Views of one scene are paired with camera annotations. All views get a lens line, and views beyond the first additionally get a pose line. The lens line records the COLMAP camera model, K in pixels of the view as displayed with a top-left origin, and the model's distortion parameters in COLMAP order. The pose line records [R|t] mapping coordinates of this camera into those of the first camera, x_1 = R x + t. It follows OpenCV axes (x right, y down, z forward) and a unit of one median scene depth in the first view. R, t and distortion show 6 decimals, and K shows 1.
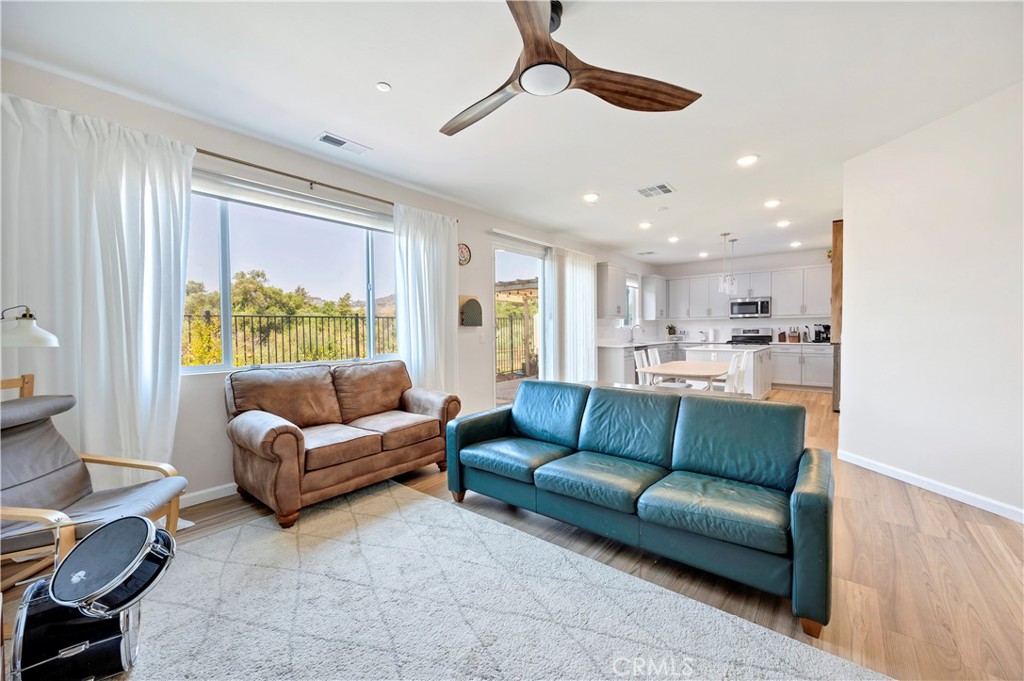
lens RADIAL K [[399.5, 0, 518.3], [0, 399.5, 344.7], [0, 0, 1]] dist [0.003171, 0.000075]
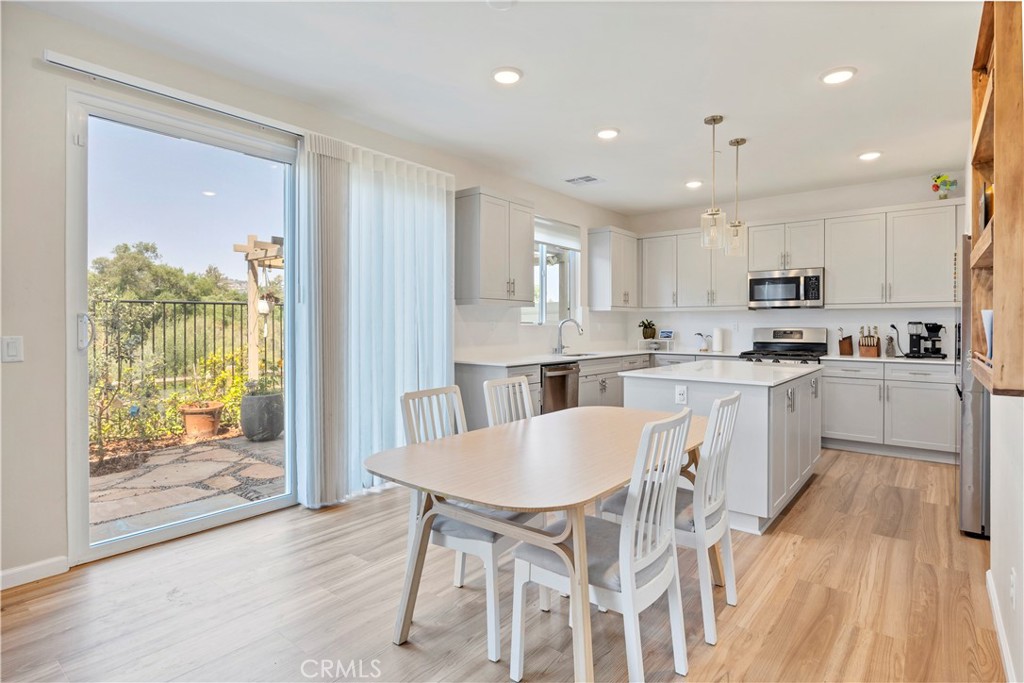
lens RADIAL K [[524.5, 0, 511.8], [0, 524.5, 332.4], [0, 0, 1]] dist [-0.011002, 0.000319]
pose [[0.999940, 0.010935, -0.001027, 0.228719], [-0.010958, 0.999599, -0.026096, -0.014333], [0.000742, 0.026106, 0.999659, 0.325938]]
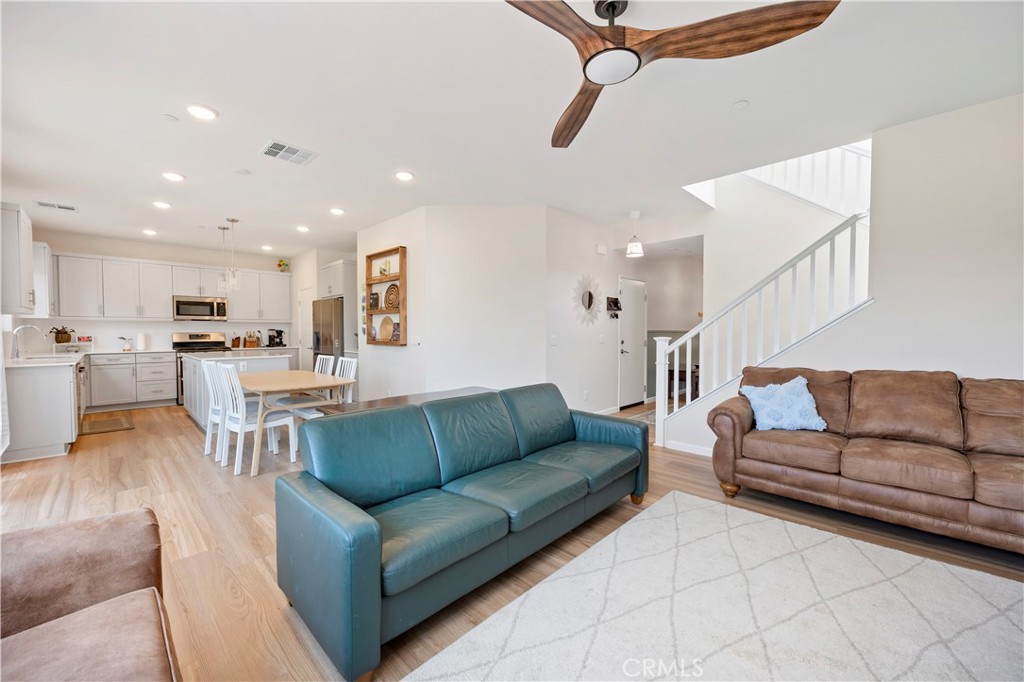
lens RADIAL K [[403.3, 0, 517.4], [0, 403.3, 335.9], [0, 0, 1]] dist [-0.001773, -0.000067]
pose [[0.091163, -0.002637, 0.995832, -0.212700], [0.040326, 0.999186, -0.001046, -0.007089], [-0.995019, 0.040253, 0.091196, 0.263423]]
